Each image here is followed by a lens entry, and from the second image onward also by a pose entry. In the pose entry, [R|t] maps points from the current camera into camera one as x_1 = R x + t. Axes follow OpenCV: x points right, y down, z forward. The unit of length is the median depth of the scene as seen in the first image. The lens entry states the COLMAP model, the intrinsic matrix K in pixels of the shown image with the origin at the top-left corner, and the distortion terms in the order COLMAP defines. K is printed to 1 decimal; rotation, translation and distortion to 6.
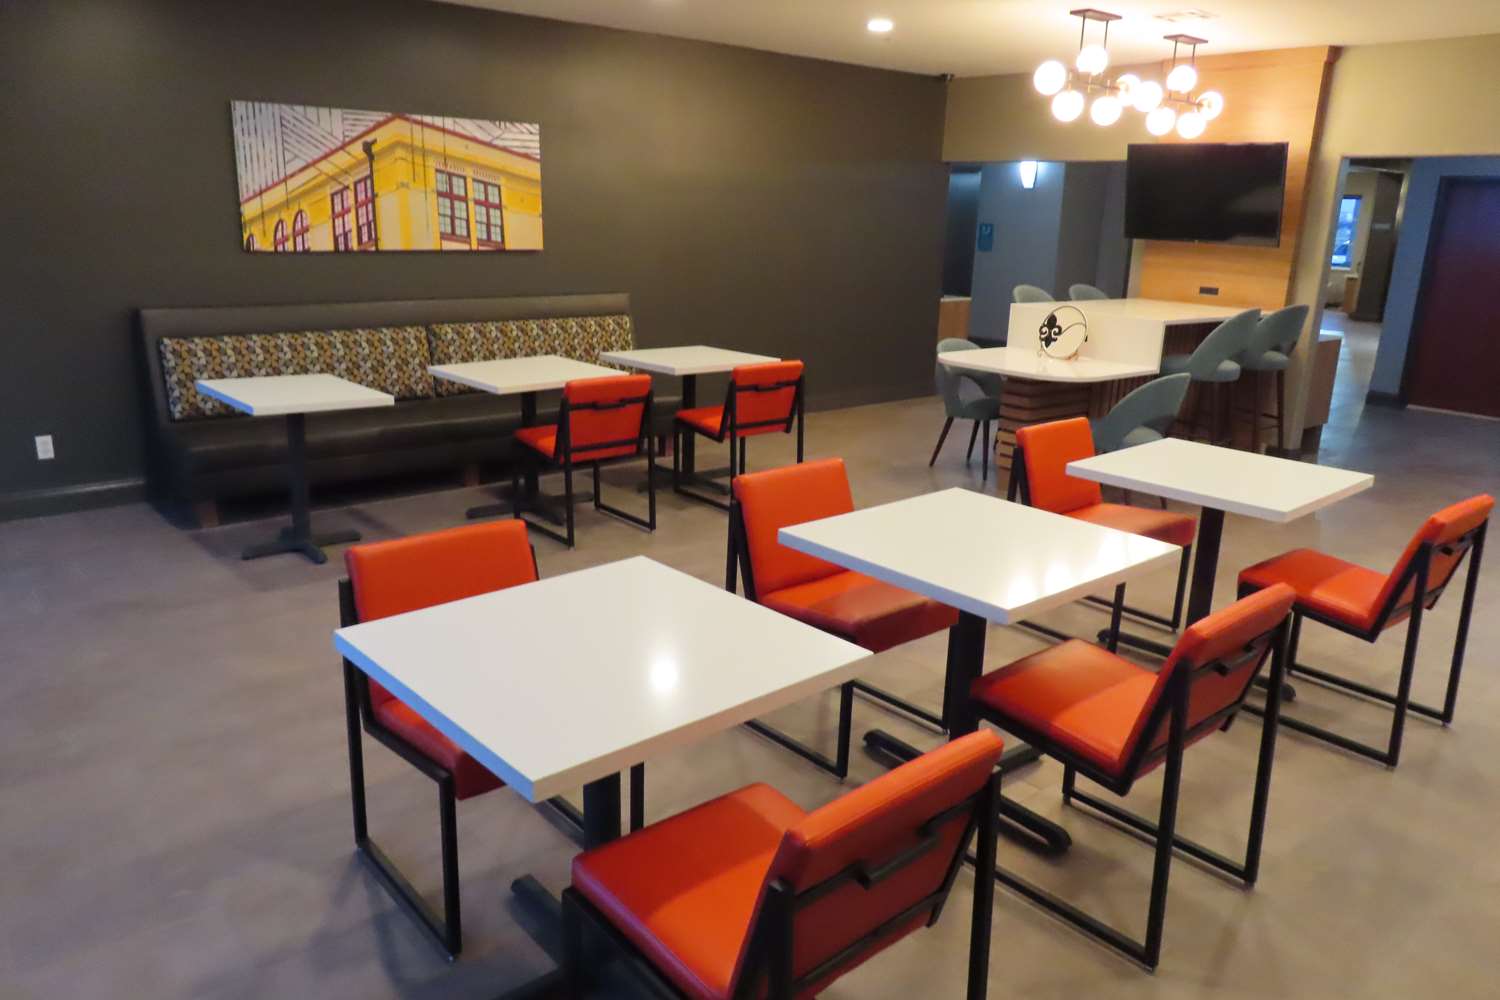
lens RADIAL K [[1074.3, 0, 740.4], [0, 1074.3, 497.0], [0, 0, 1]] dist [-0.005281, 0.001261]
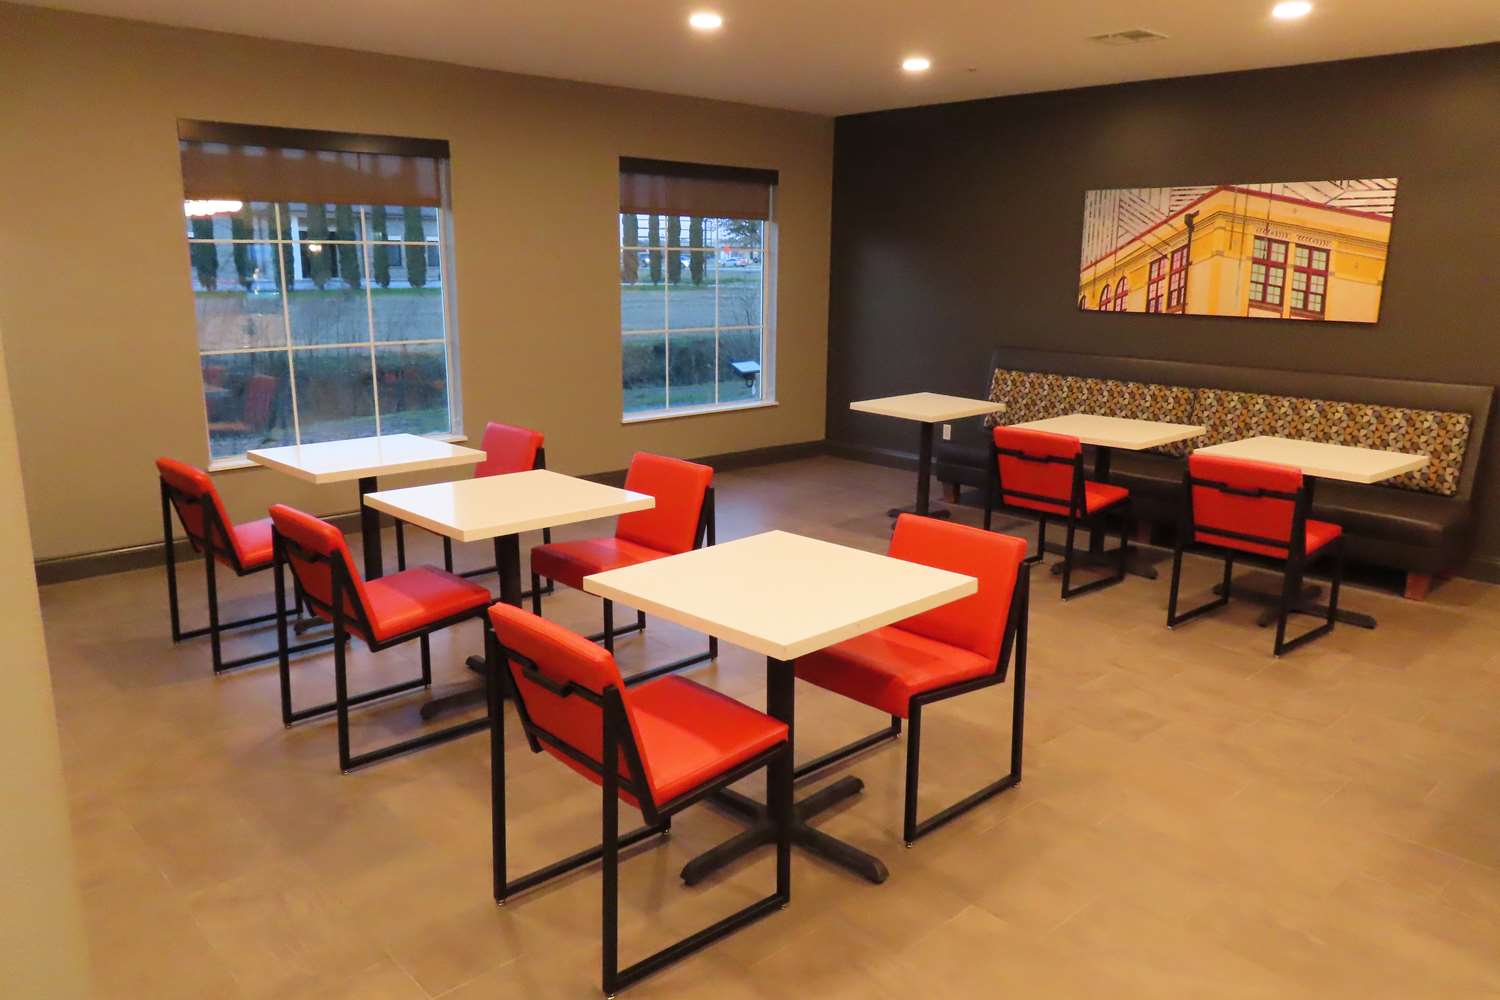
lens RADIAL K [[1074.3, 0, 746.2], [0, 1074.3, 494.3], [0, 0, 1]] dist [-0.005281, 0.001261]
pose [[0.043128, 0.189768, -0.980881, 0.716575], [-0.267824, 0.948056, 0.171641, -0.126108], [0.962502, 0.255301, 0.091712, 0.526902]]
